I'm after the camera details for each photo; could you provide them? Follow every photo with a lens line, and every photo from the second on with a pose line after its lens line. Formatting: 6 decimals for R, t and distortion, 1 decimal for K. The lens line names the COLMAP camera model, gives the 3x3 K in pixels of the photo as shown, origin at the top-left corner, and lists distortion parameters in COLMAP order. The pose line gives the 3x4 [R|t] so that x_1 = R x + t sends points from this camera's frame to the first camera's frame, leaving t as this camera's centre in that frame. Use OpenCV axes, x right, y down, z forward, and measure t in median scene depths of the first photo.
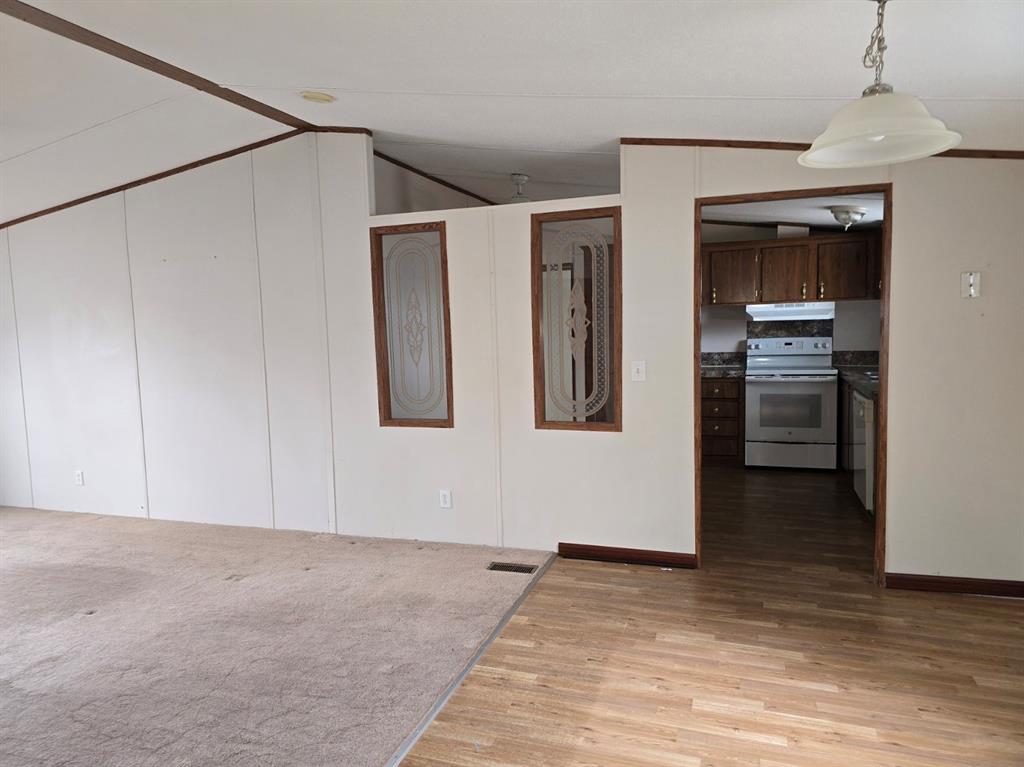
lens RADIAL K [[678.6, 0, 508.3], [0, 678.6, 389.2], [0, 0, 1]] dist [0.006686, 0.000836]
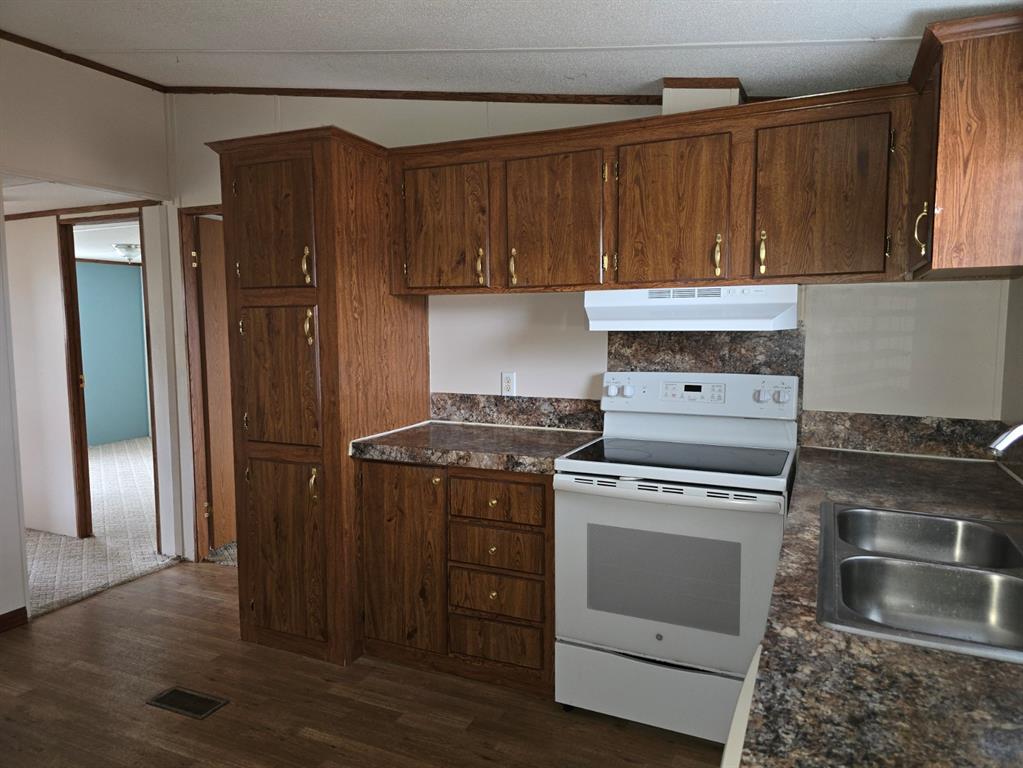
lens RADIAL K [[696.0, 0, 511.5], [0, 696.0, 384.0], [0, 0, 1]] dist [0.028215, 0.001317]
pose [[0.996943, 0.032976, -0.070829, 0.342678], [-0.033219, 0.999446, -0.002252, -0.066623], [0.070716, 0.004598, 0.997486, 0.590069]]
